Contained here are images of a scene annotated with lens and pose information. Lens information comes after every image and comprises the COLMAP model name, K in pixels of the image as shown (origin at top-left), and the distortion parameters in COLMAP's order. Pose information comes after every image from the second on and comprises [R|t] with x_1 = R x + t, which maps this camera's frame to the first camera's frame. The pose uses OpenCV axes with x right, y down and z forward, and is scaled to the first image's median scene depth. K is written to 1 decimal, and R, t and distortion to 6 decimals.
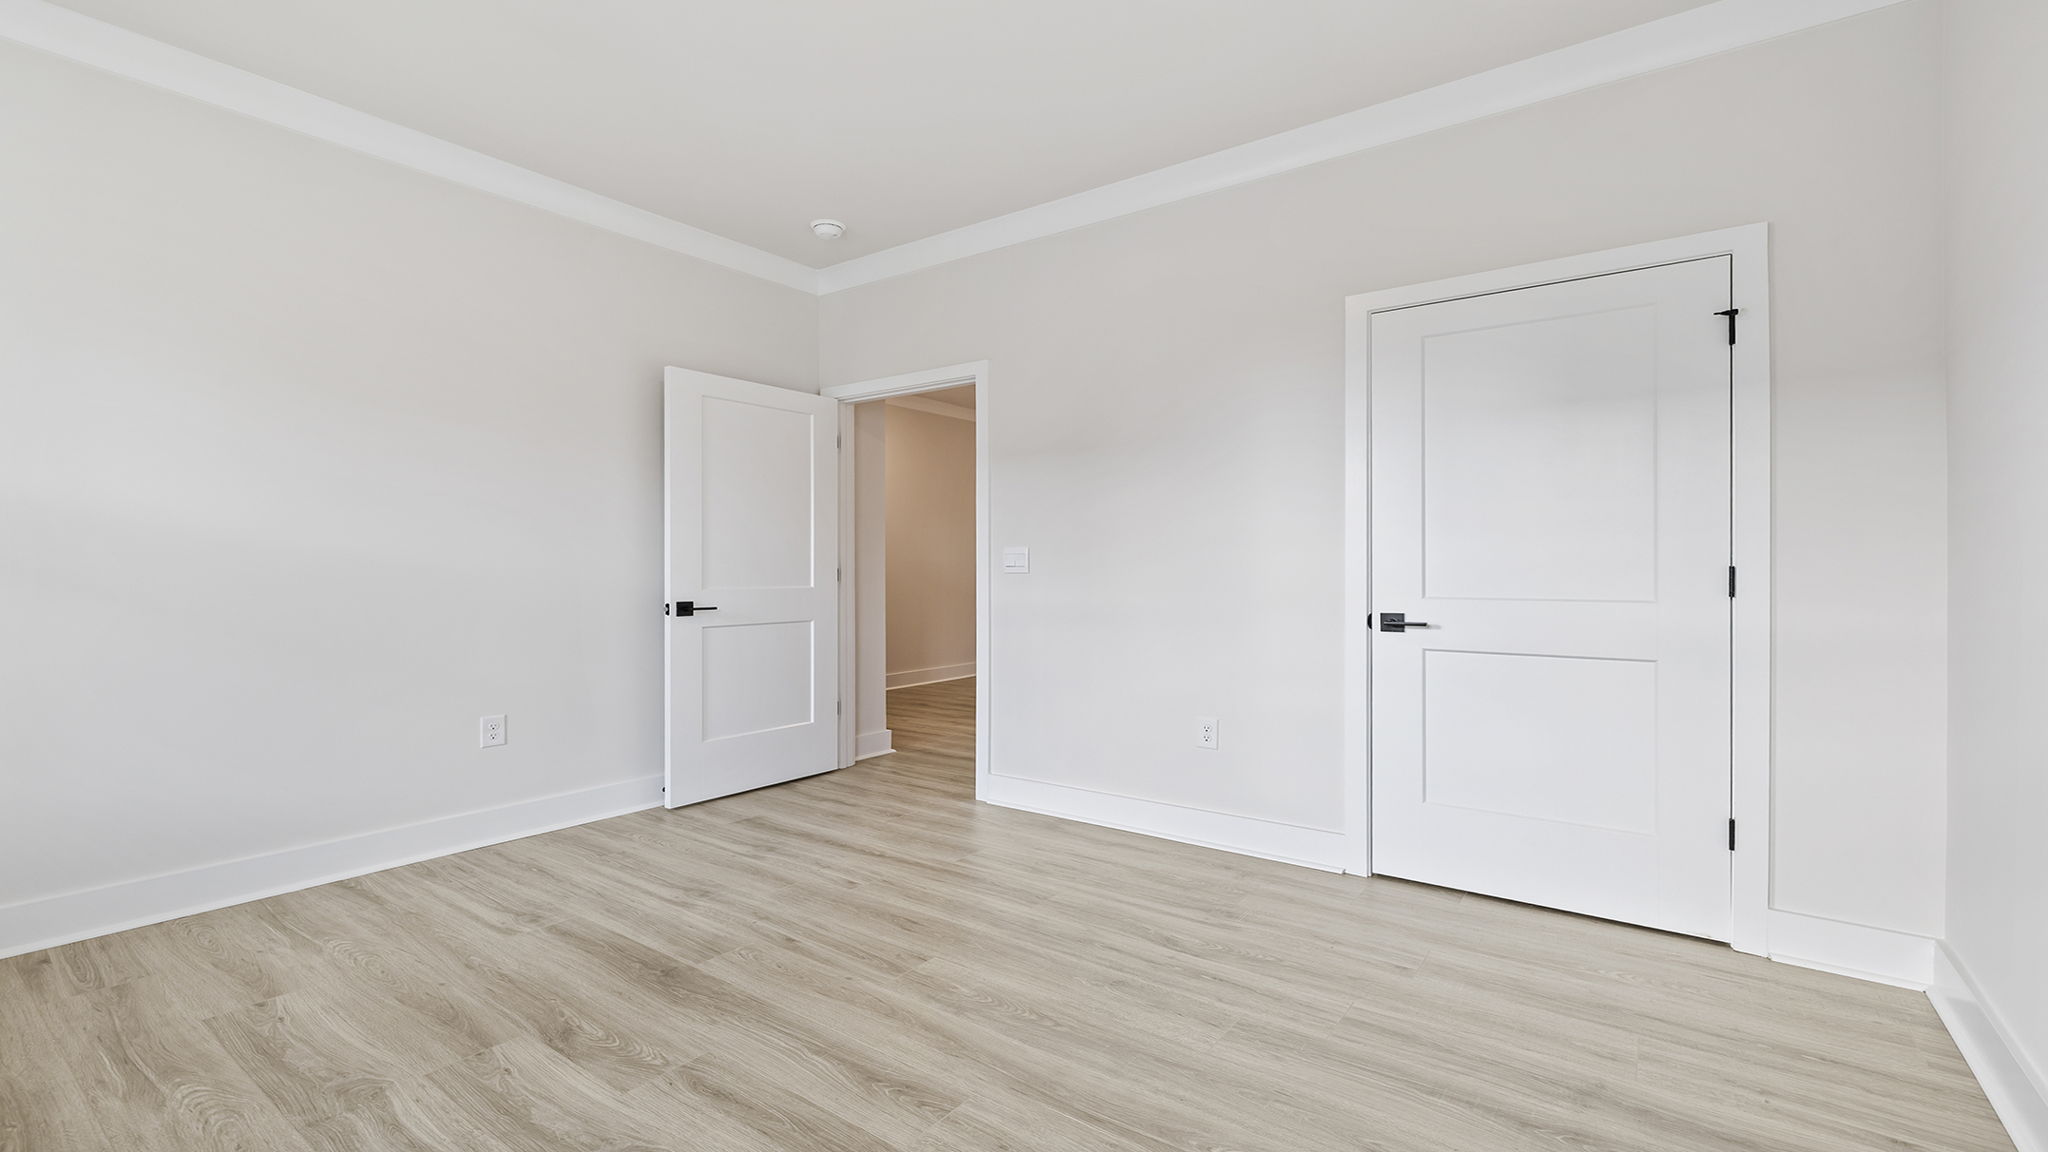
lens RADIAL K [[882.0, 0, 1023.3], [0, 882.0, 564.3], [0, 0, 1]] dist [0.004059, 0.000194]
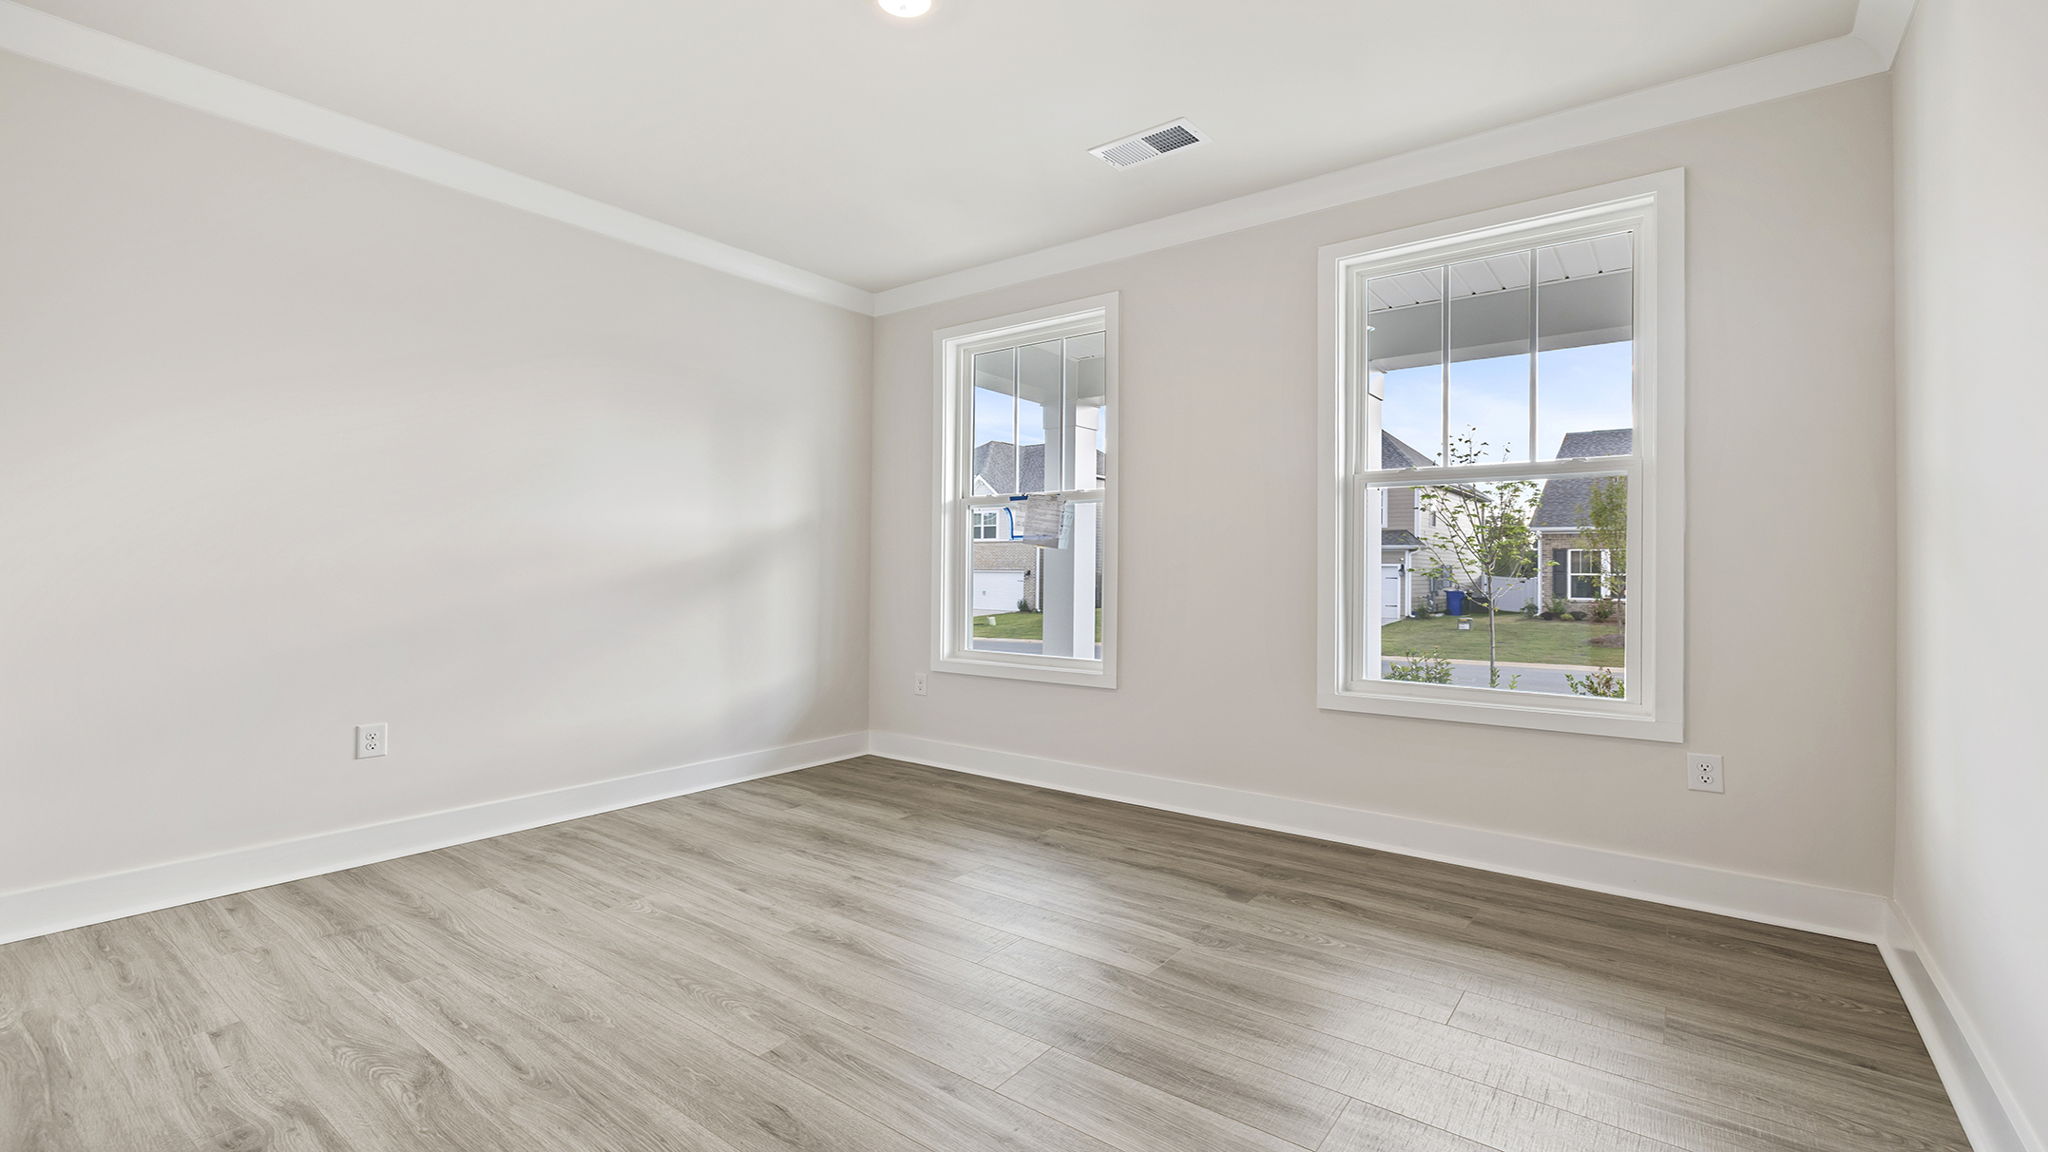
lens RADIAL K [[882.0, 0, 1017.1], [0, 882.0, 572.6], [0, 0, 1]] dist [0.004059, 0.000194]
pose [[-0.999754, -0.007212, 0.020978, -0.395839], [-0.007185, 0.999973, 0.001366, 0.007934], [-0.020987, 0.001215, -0.999779, 2.046503]]
